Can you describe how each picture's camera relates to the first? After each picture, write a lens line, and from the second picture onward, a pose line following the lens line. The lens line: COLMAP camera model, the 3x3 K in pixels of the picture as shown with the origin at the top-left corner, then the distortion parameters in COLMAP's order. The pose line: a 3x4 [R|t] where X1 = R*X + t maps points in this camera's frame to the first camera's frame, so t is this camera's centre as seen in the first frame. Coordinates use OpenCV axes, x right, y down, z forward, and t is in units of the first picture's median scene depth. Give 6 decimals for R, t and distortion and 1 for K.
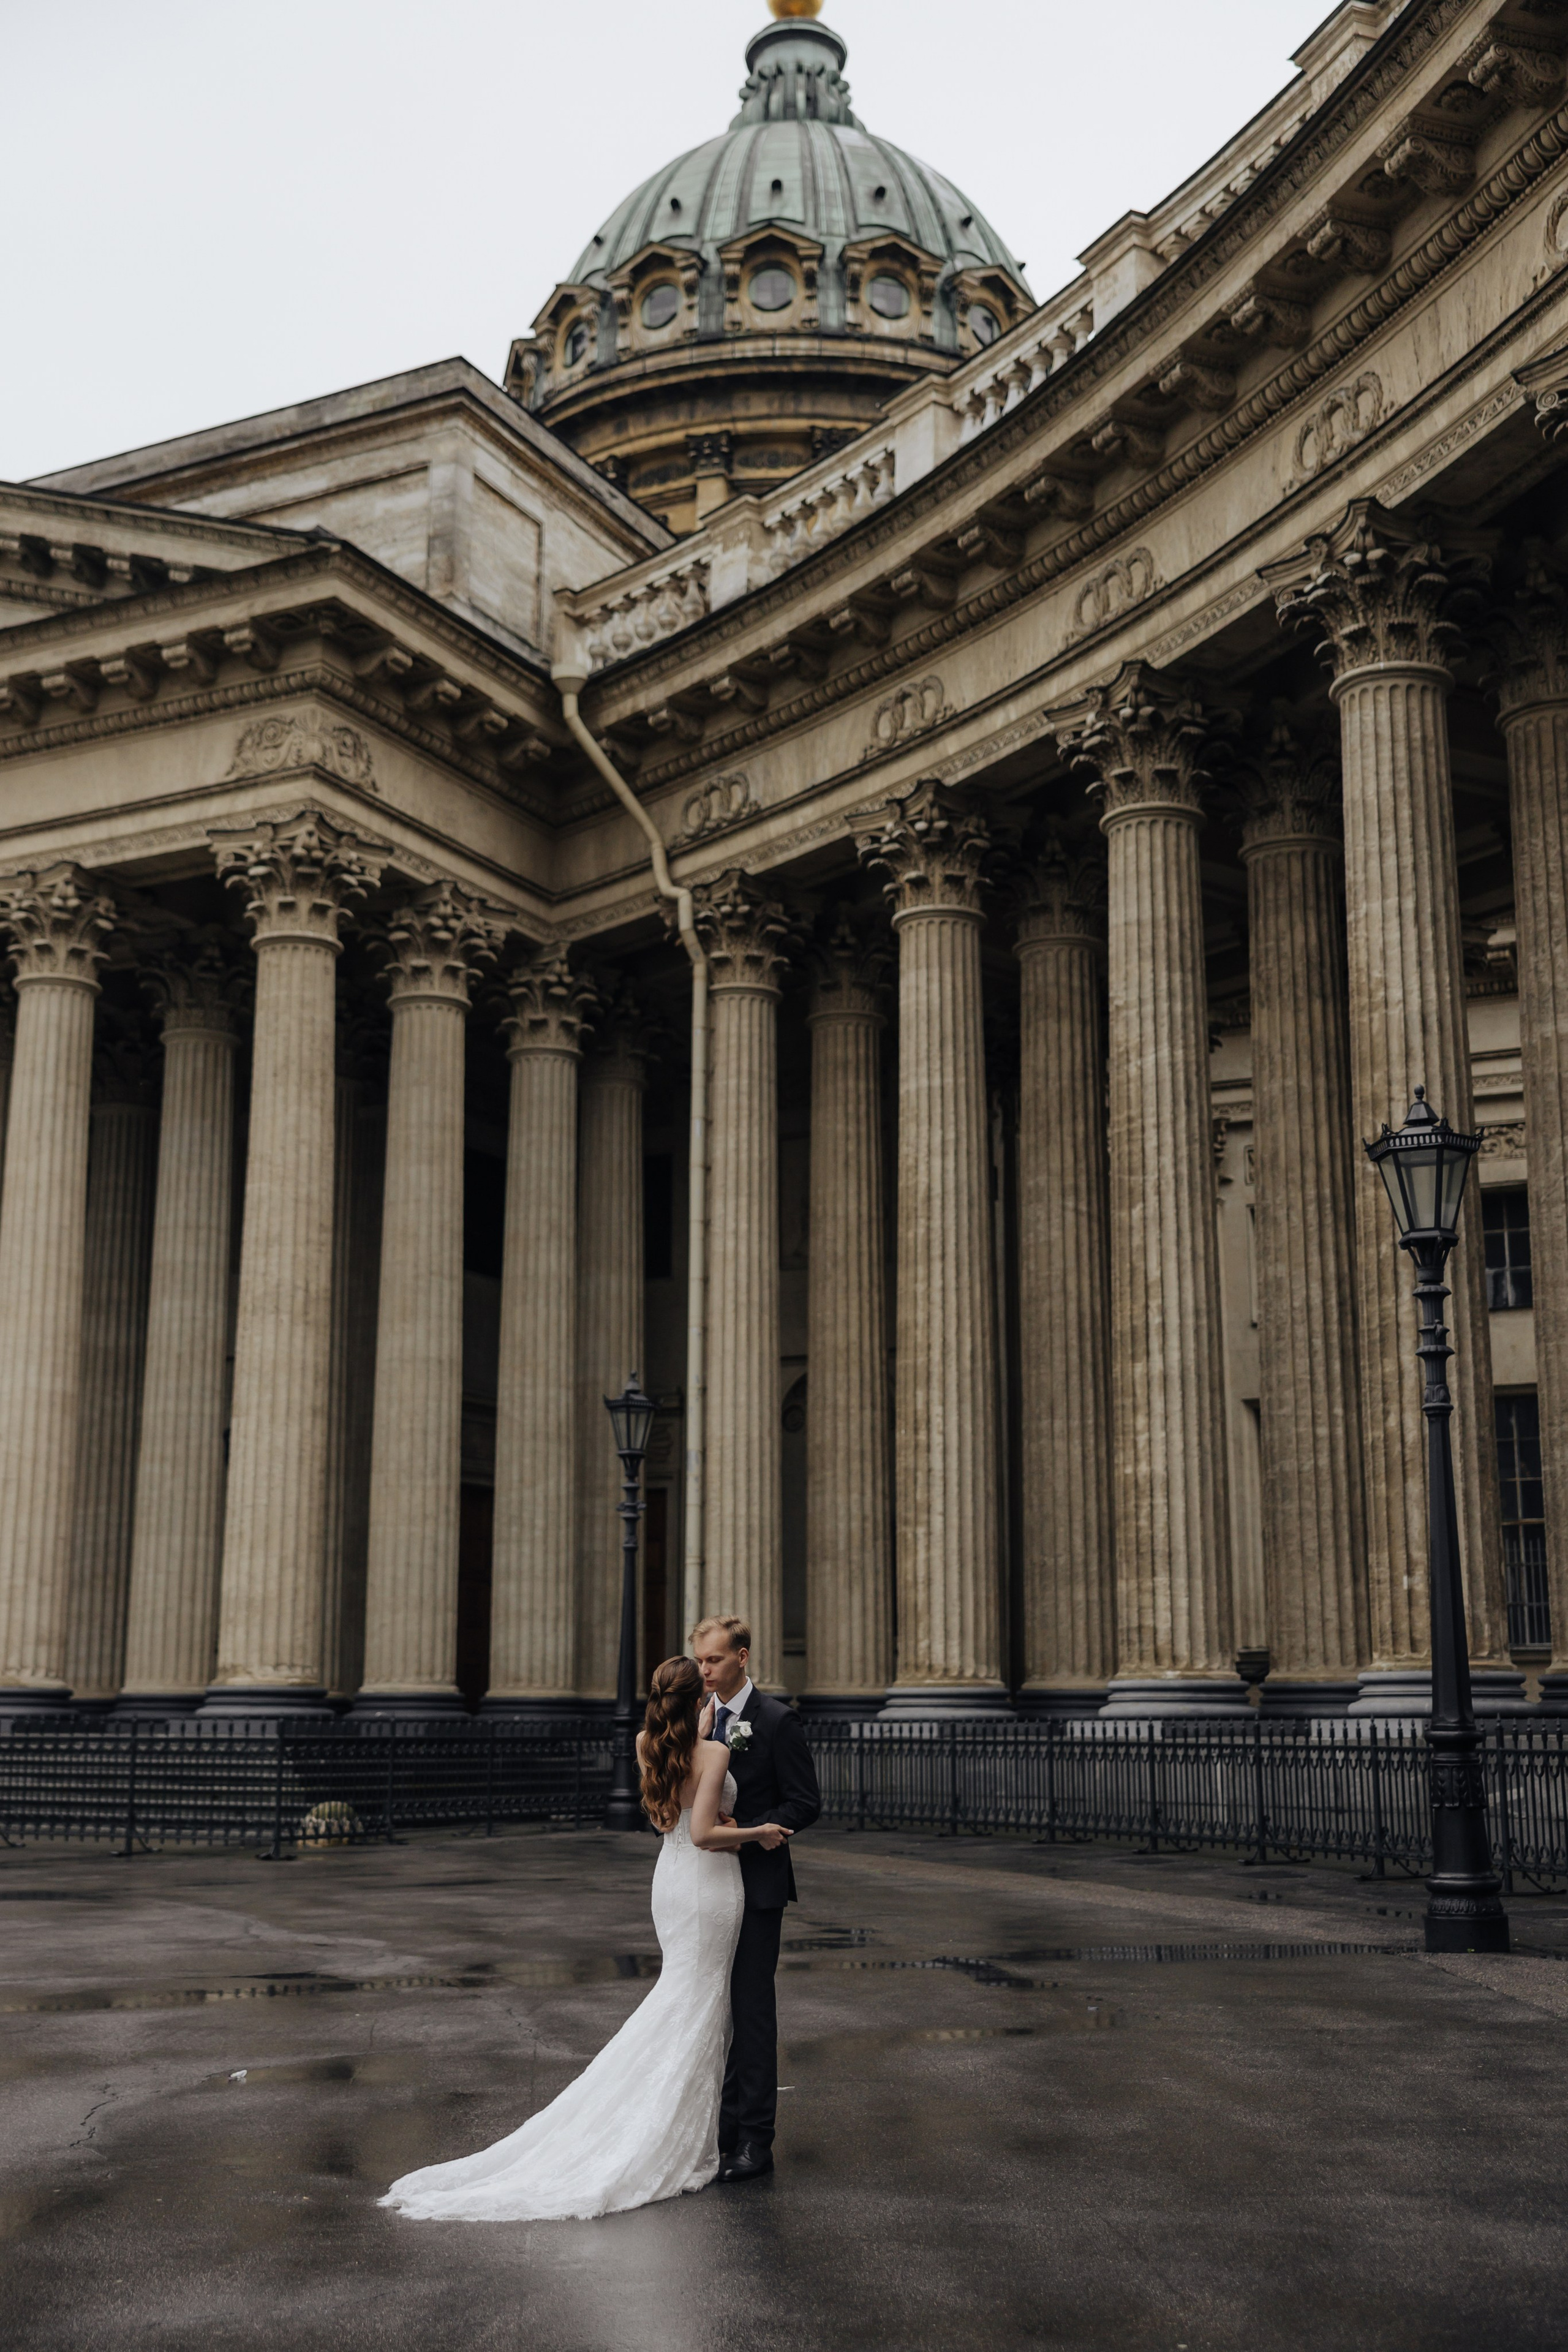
lens RADIAL K [[2543.8, 0, 769.5], [0, 2543.8, 1180.3], [0, 0, 1]] dist [0.003577, 0.017448]
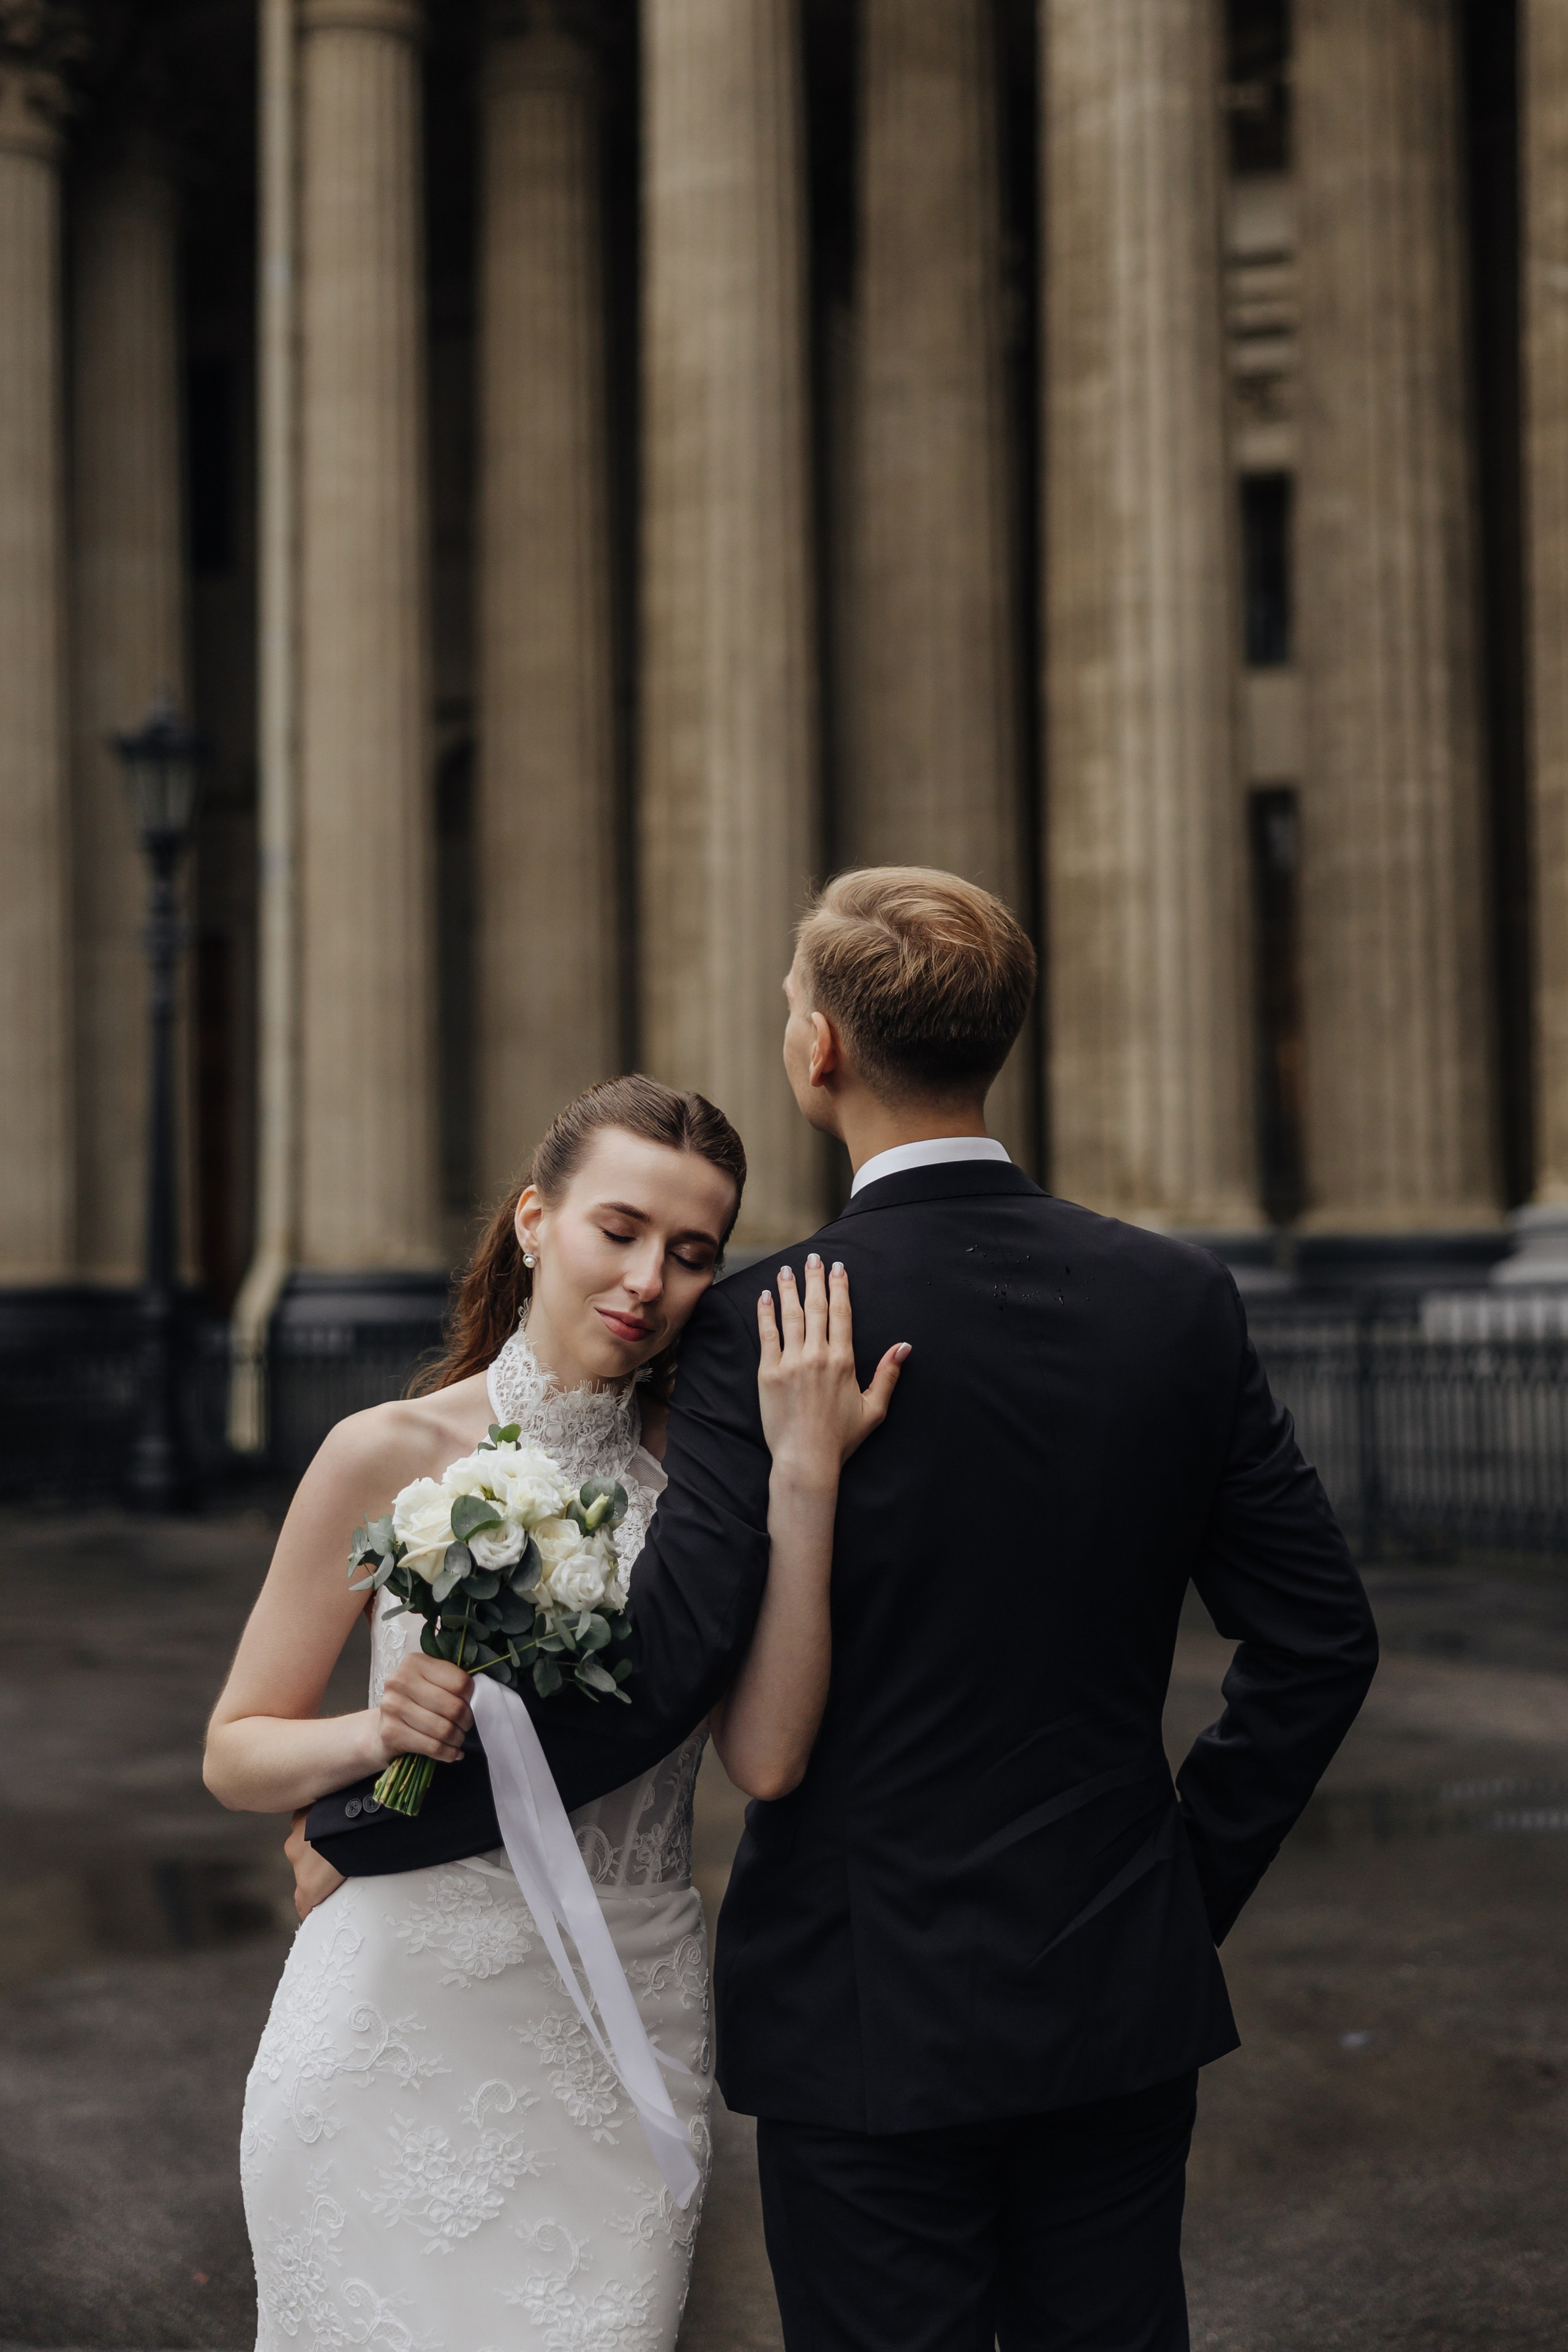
lens RADIAL K [[3737.7, 0, 877.0], [0, 3737.7, 1098.8], [0, 0, 1]] dist [0.010666, 0.014123]
pose [[0.991755, -0.009465, 0.127800, -0.004812], [-0.010175, 0.988304, 0.152155, 0.033167], [-0.127745, -0.152200, 0.980059, 0.160658]]
